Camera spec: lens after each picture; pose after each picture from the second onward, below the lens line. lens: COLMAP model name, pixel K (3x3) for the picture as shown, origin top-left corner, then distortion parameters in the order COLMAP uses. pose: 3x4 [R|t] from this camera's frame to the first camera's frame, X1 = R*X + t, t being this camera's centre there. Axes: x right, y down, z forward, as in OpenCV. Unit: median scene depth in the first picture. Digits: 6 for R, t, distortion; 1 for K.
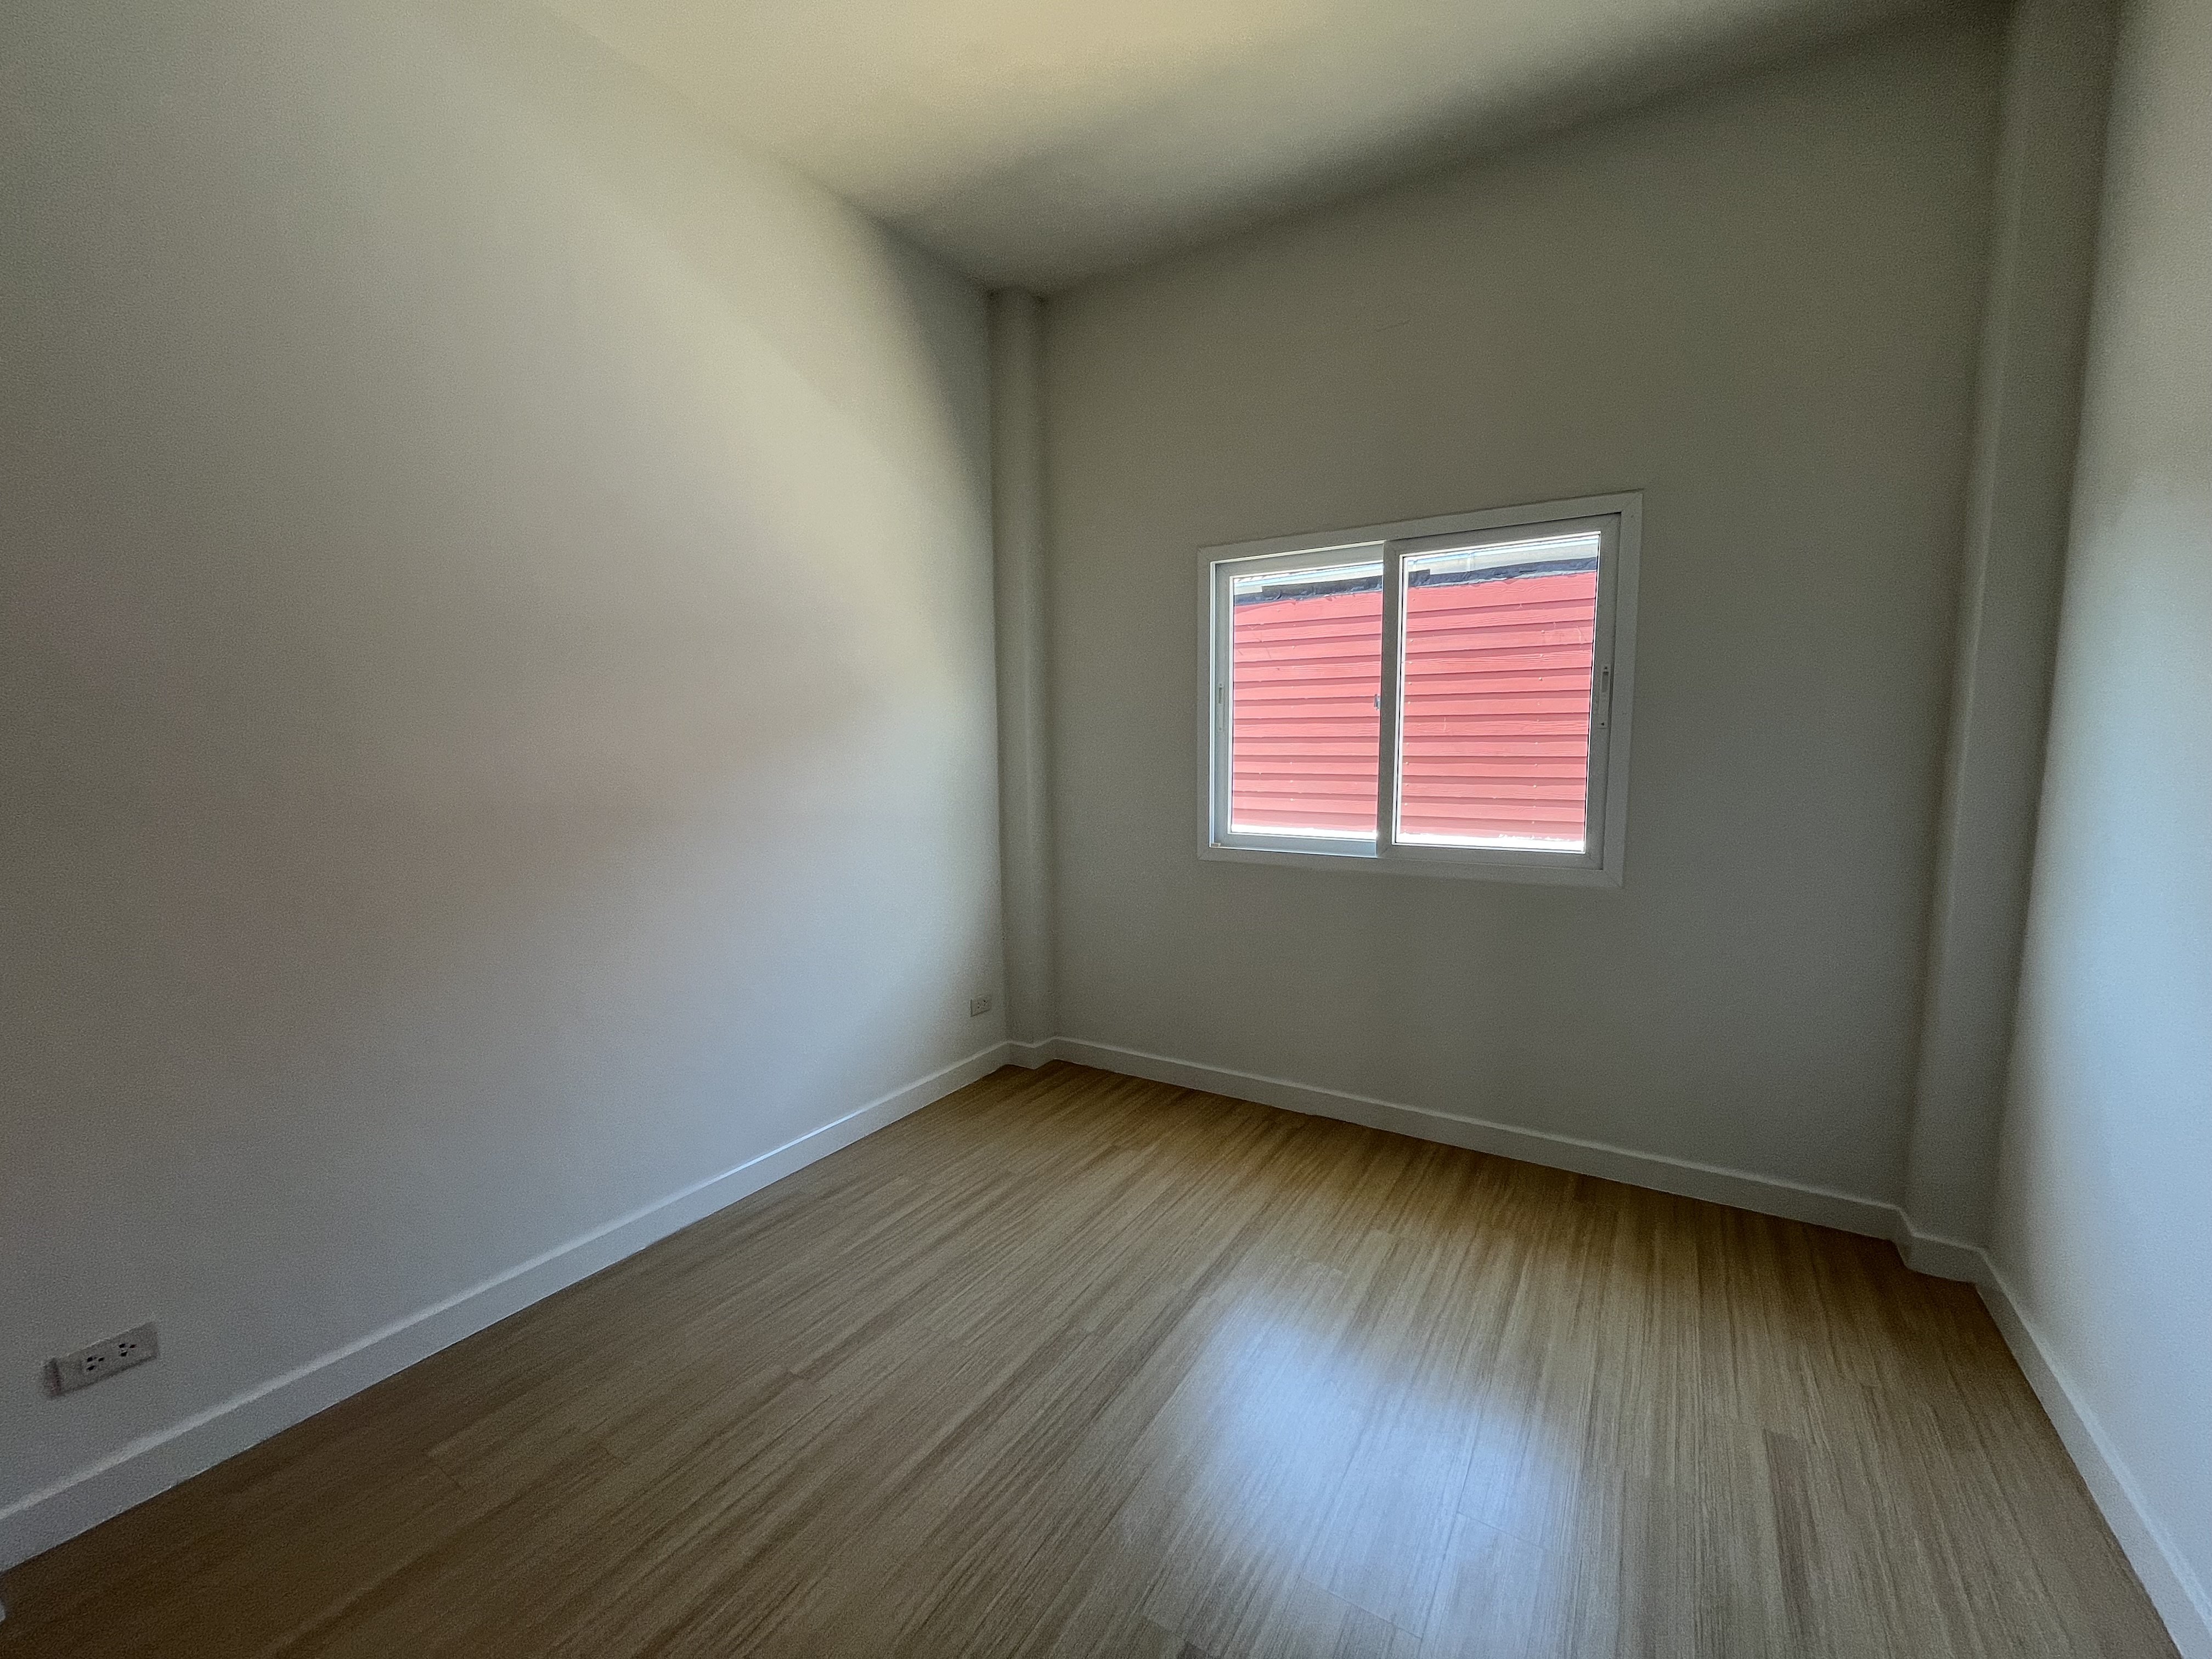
lens RADIAL K [[894.4, 0, 1106.0], [0, 894.4, 829.5], [0, 0, 1]] dist [-0.000031, -0.000044]
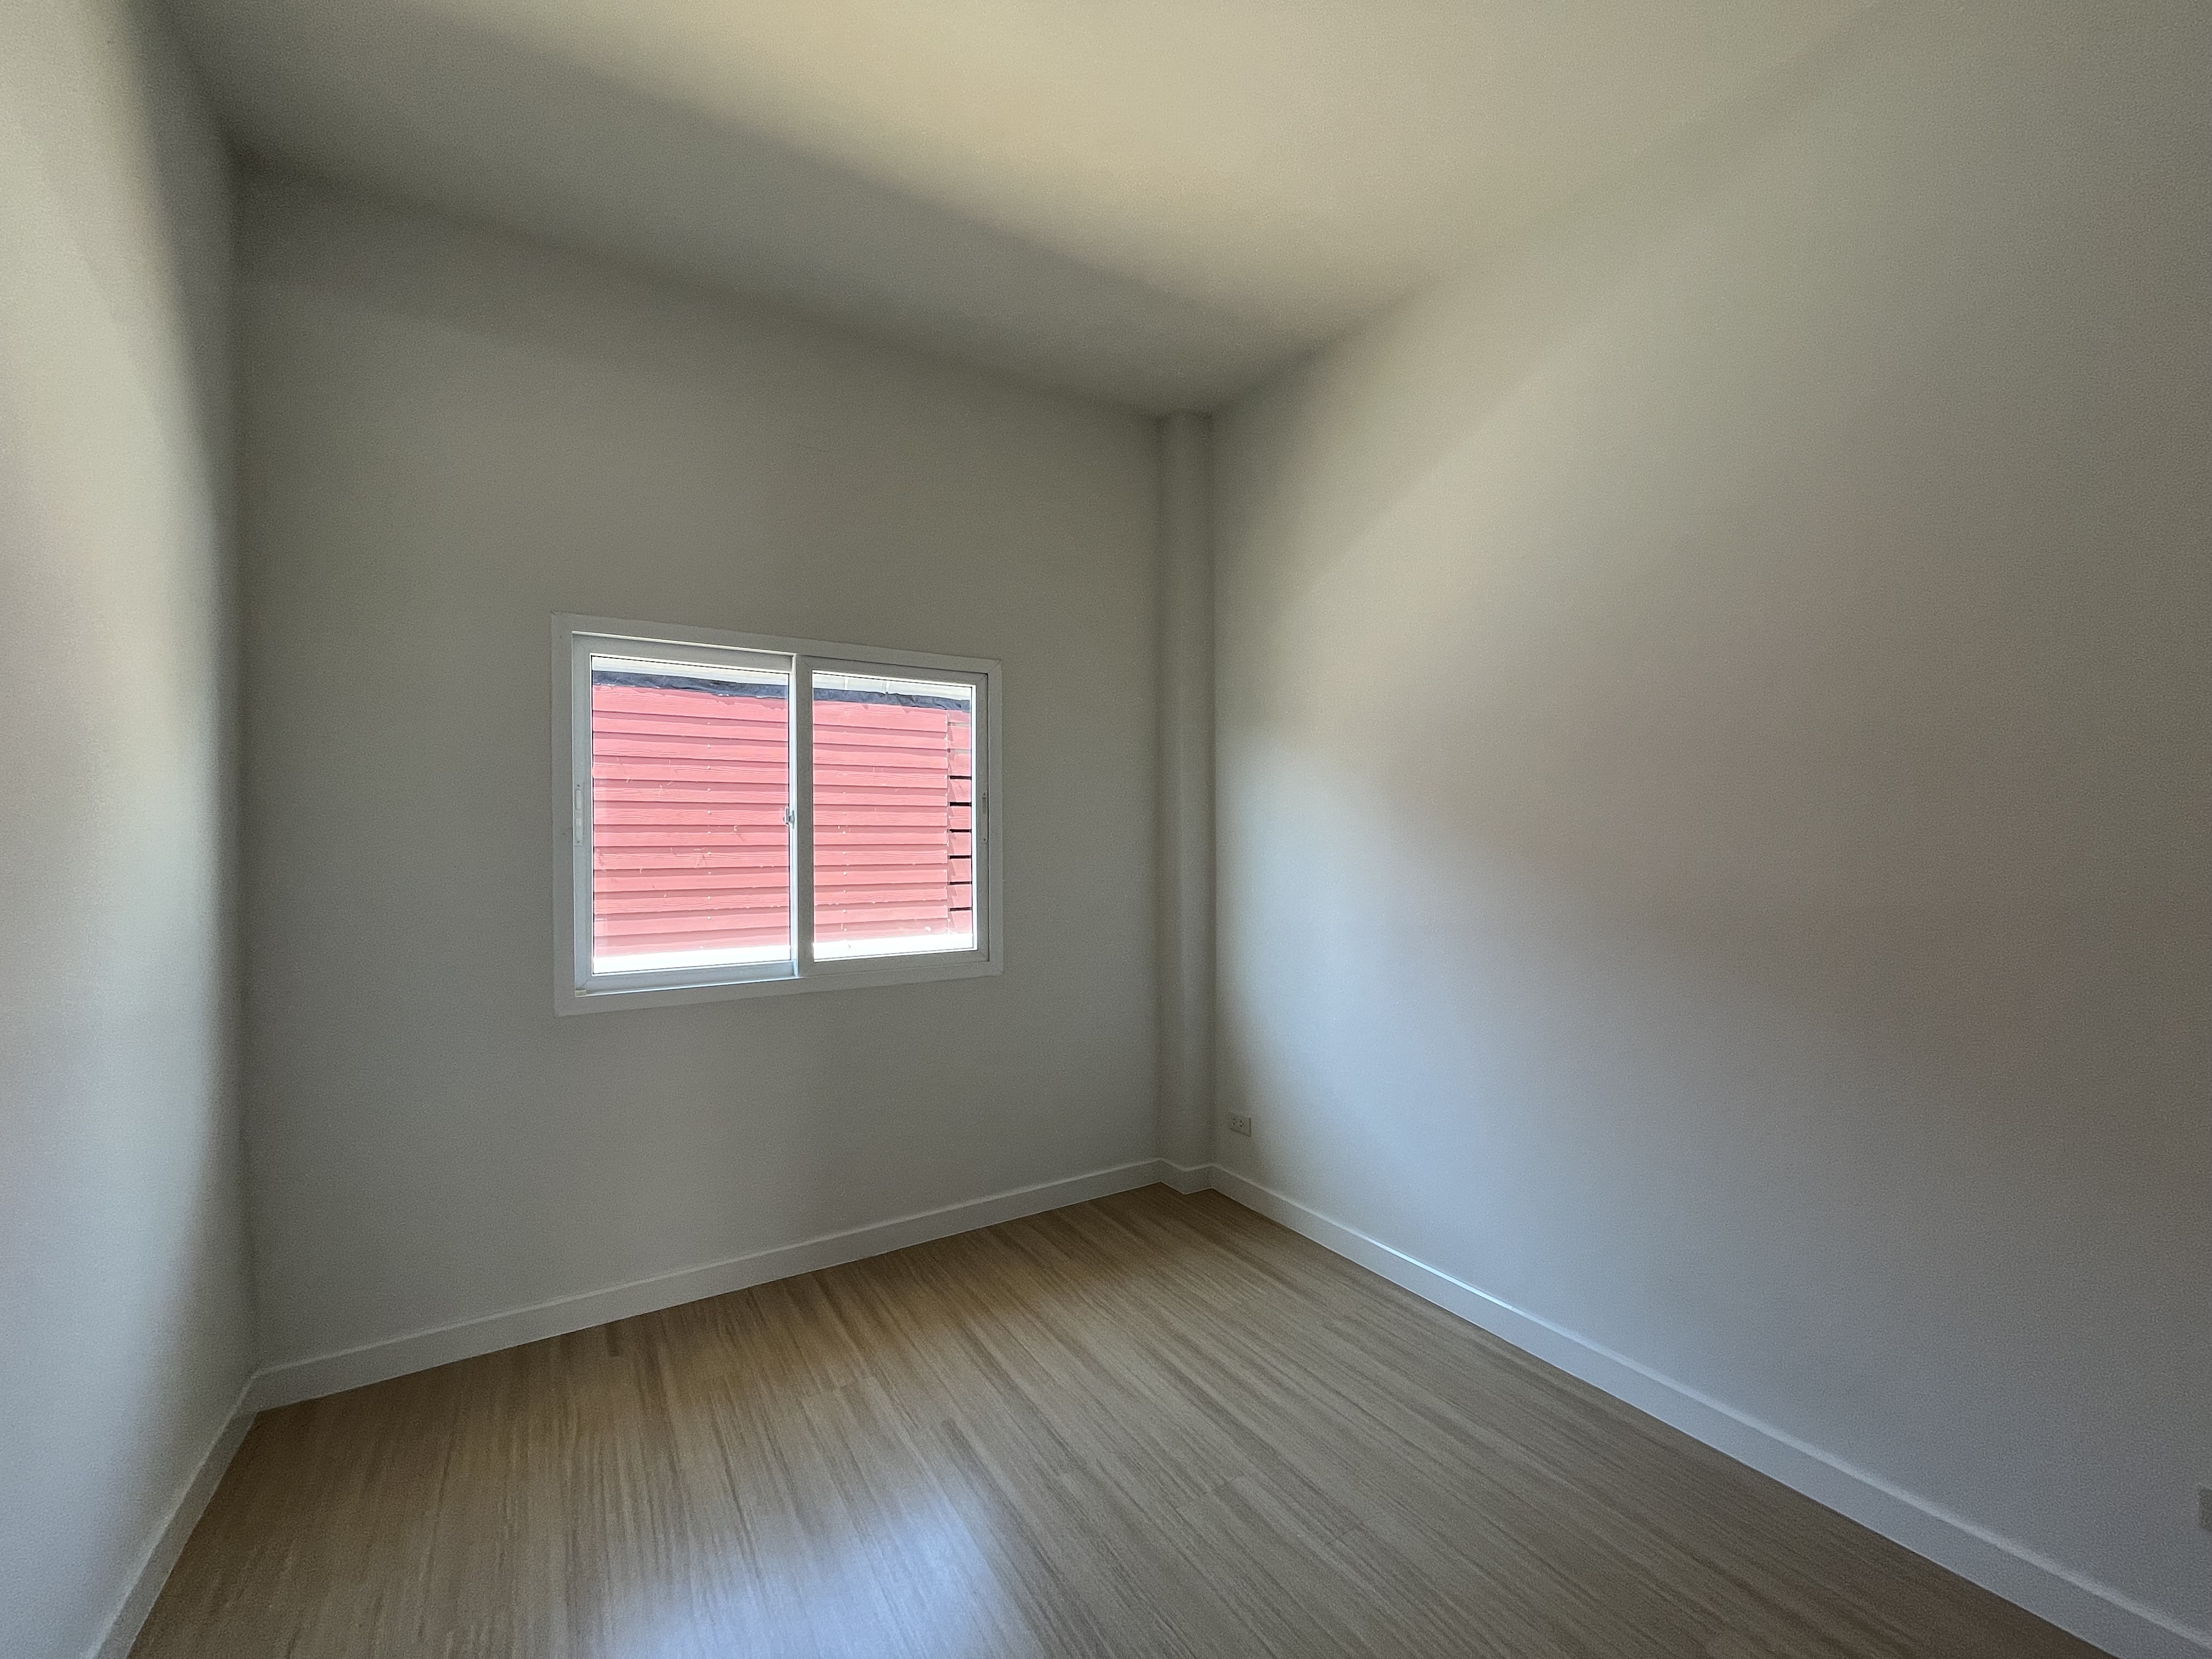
lens RADIAL K [[894.4, 0, 1106.0], [0, 894.4, 829.5], [0, 0, 1]] dist [-0.000031, -0.000044]
pose [[0.442267, 0.020558, 0.896648, -0.430454], [0.091326, 0.993509, -0.067825, -0.030394], [-0.892222, 0.111884, 0.437519, 0.286296]]
